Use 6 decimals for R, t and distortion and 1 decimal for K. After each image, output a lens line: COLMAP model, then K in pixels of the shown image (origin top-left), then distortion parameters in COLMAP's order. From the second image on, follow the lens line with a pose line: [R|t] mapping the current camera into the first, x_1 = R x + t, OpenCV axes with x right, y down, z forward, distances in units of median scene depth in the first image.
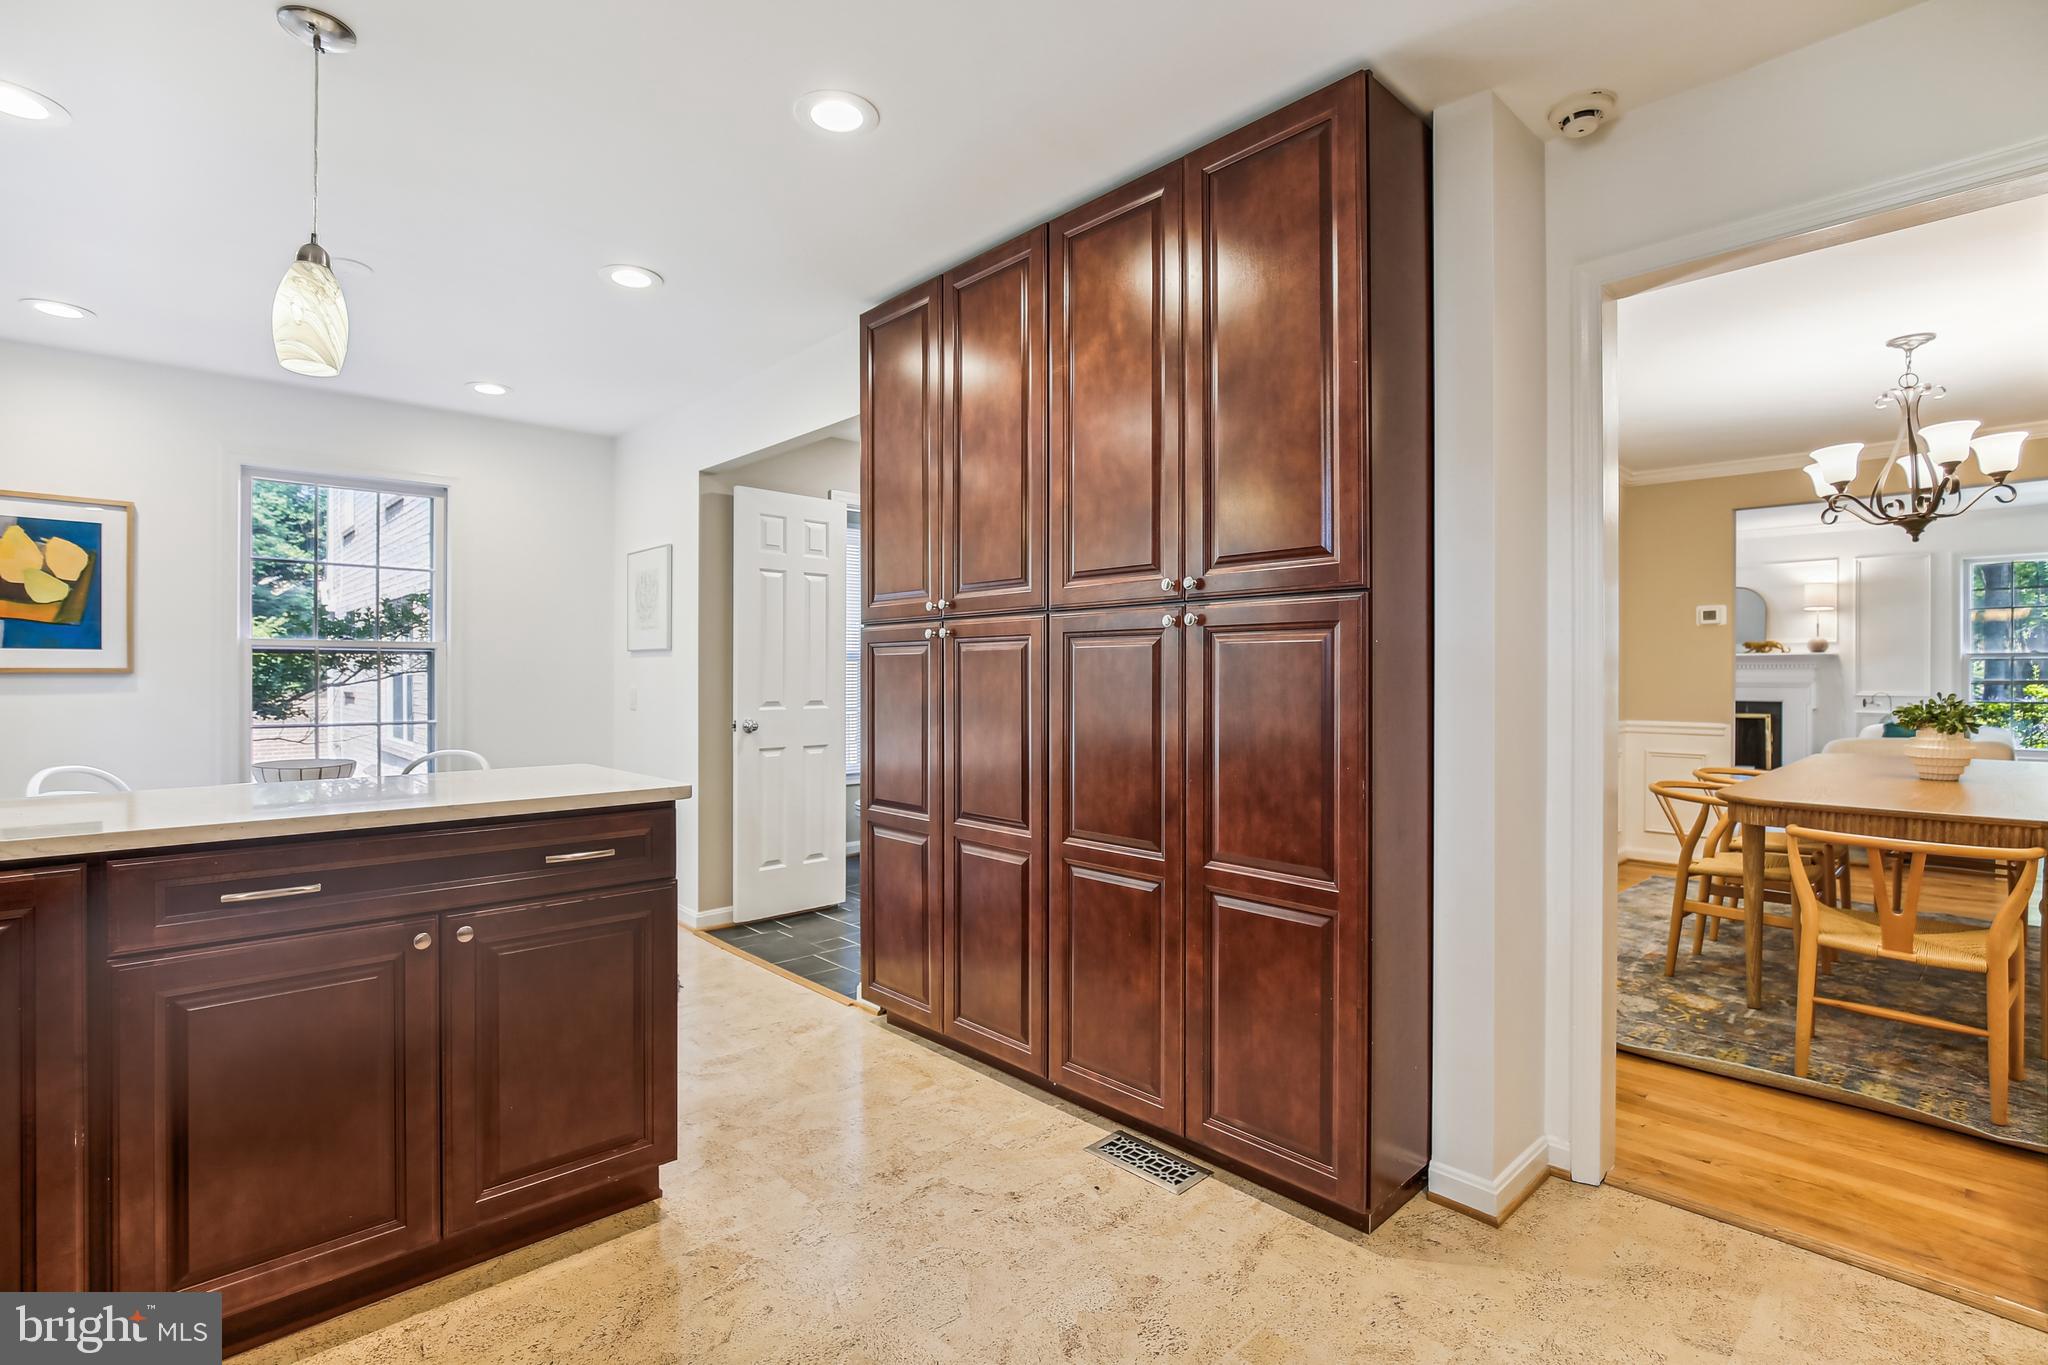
lens RADIAL K [[959.3, 0, 1009.9], [0, 959.3, 685.7], [0, 0, 1]] dist [-0.027126, 0.006849]
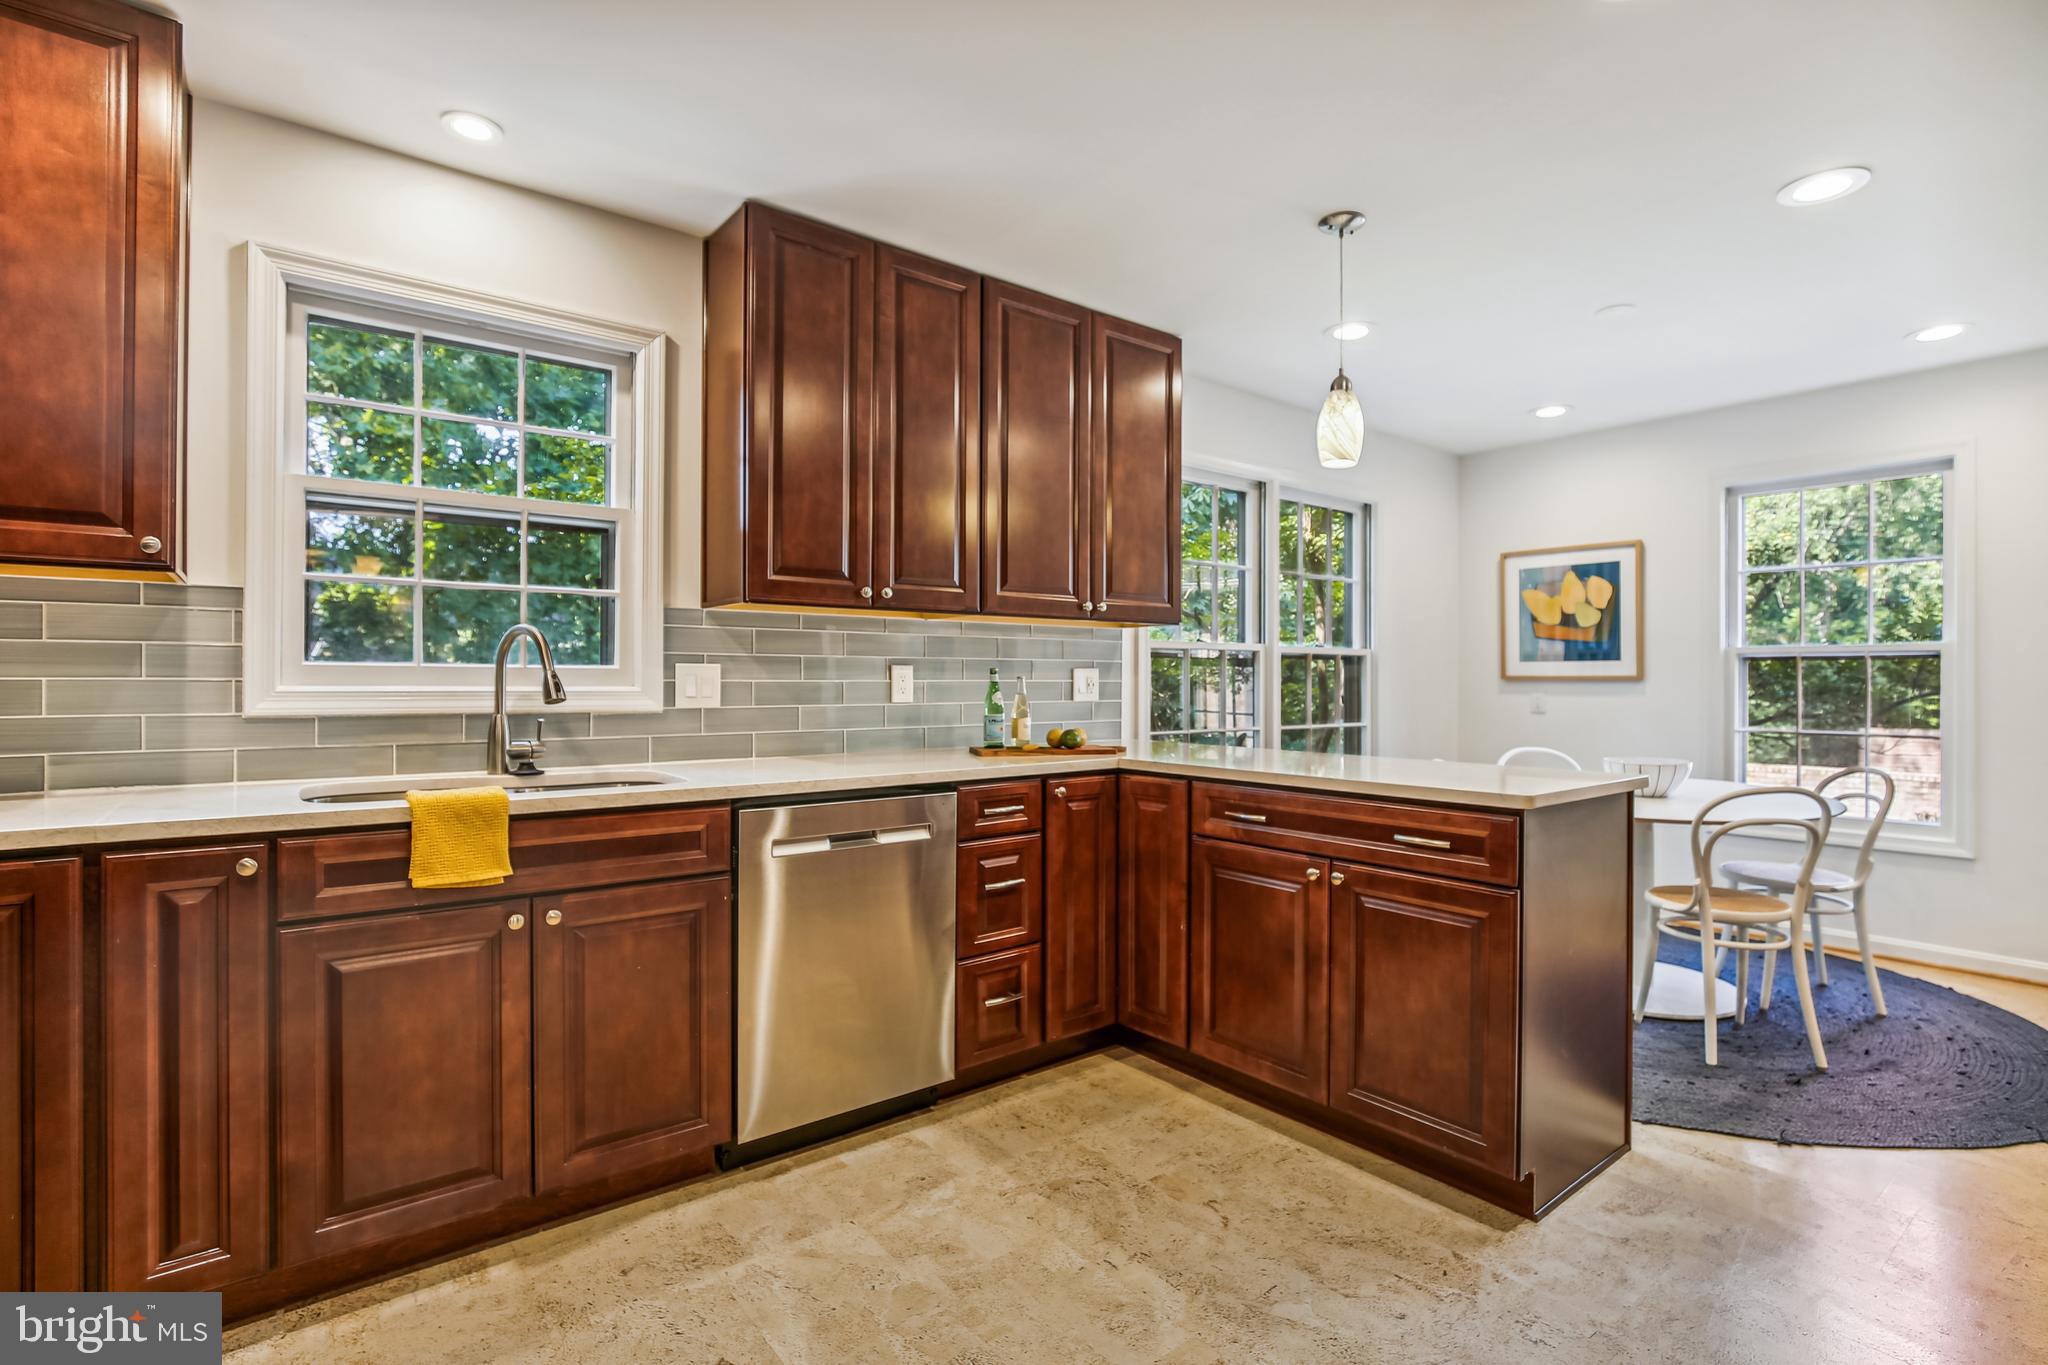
lens RADIAL K [[959.3, 0, 1052.5], [0, 959.3, 689.6], [0, 0, 1]] dist [-0.027126, 0.006849]
pose [[-0.063194, 0.007203, -0.997975, 0.504573], [-0.011999, 0.999896, 0.007977, -0.001711], [0.997929, 0.012479, -0.063101, 0.462680]]
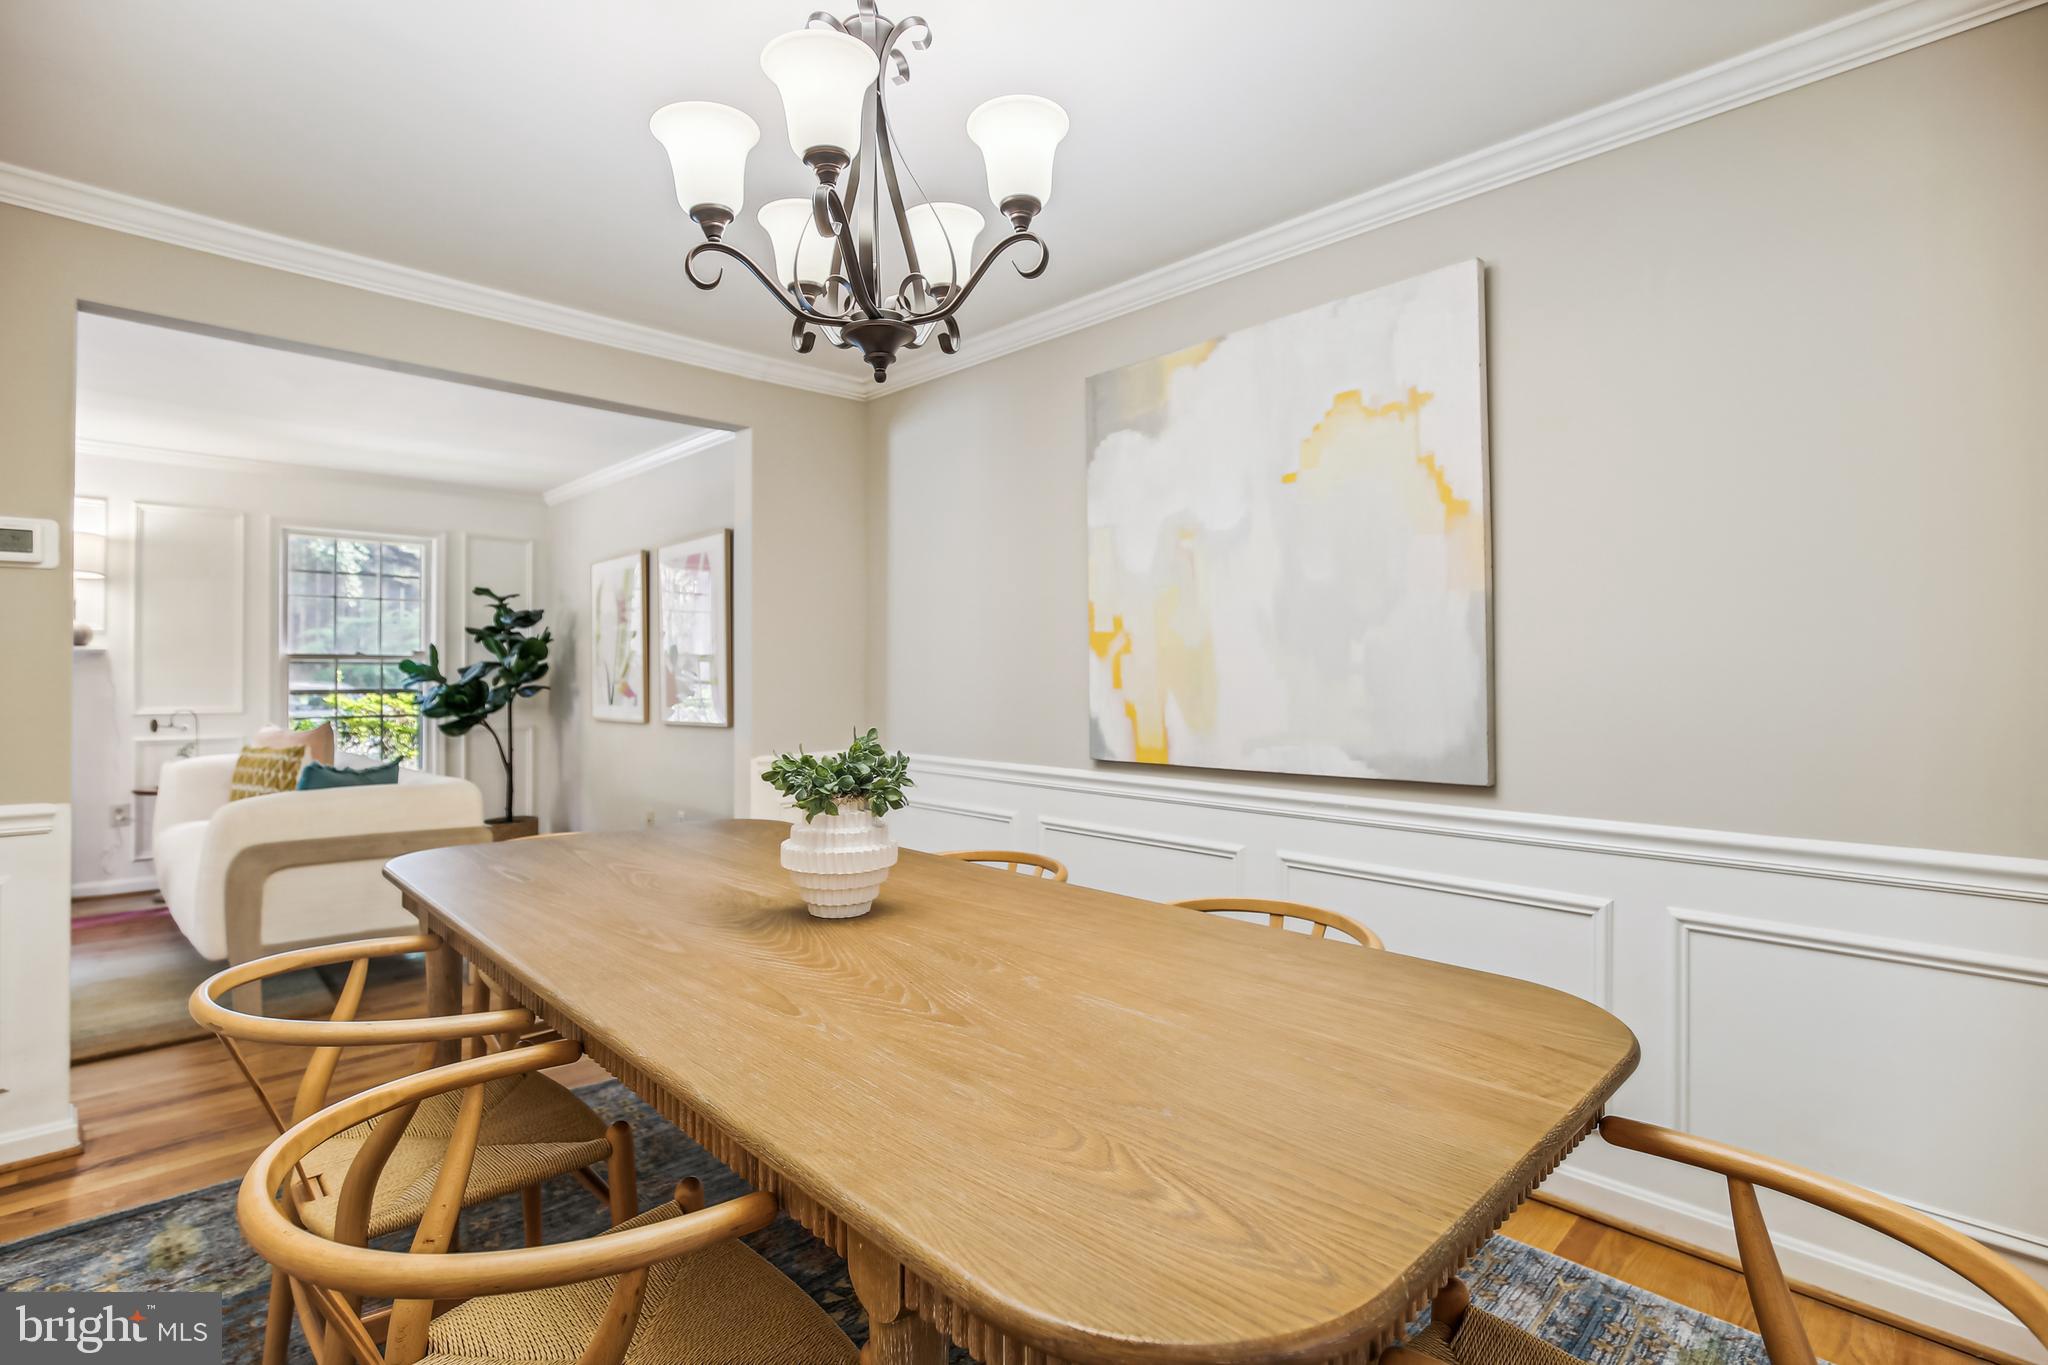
lens RADIAL K [[959.3, 0, 1022.7], [0, 959.3, 679.2], [0, 0, 1]] dist [-0.027126, 0.006849]
pose [[-0.037975, 0.001554, 0.999277, 0.664932], [0.010208, 0.999947, -0.001167, -0.020453], [-0.999227, 0.010156, -0.037989, 1.210999]]
